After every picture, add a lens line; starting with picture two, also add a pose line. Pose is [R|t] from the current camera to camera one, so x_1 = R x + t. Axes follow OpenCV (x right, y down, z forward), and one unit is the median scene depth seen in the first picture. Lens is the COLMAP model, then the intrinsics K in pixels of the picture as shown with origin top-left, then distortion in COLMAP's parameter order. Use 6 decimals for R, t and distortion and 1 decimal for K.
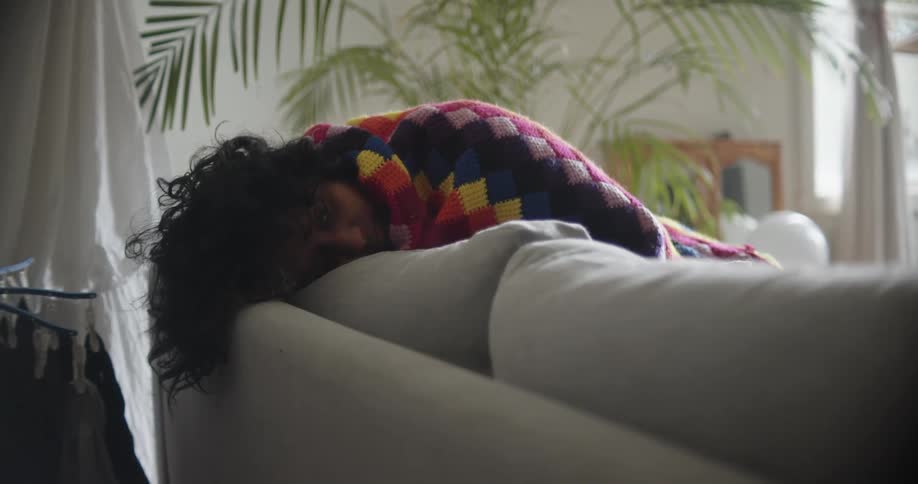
lens RADIAL K [[1382.3, 0, 459.0], [0, 1382.3, 242.0], [0, 0, 1]] dist [-0.228743, -0.035798]
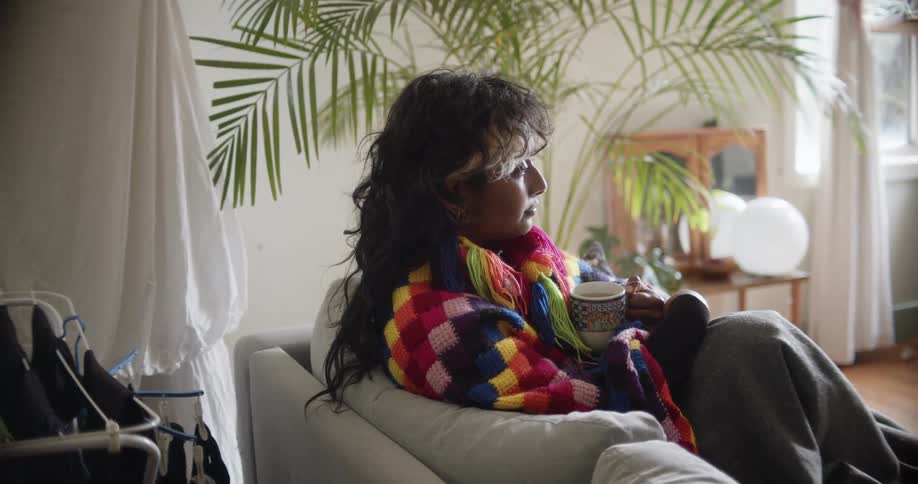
lens RADIAL K [[1382.3, 0, 459.0], [0, 1382.3, 242.0], [0, 0, 1]] dist [-0.228743, -0.035798]
pose [[0.999169, -0.012445, 0.038819, -0.077598], [0.007148, 0.990993, 0.133721, -0.200776], [-0.040133, -0.133333, 0.990258, -0.118166]]
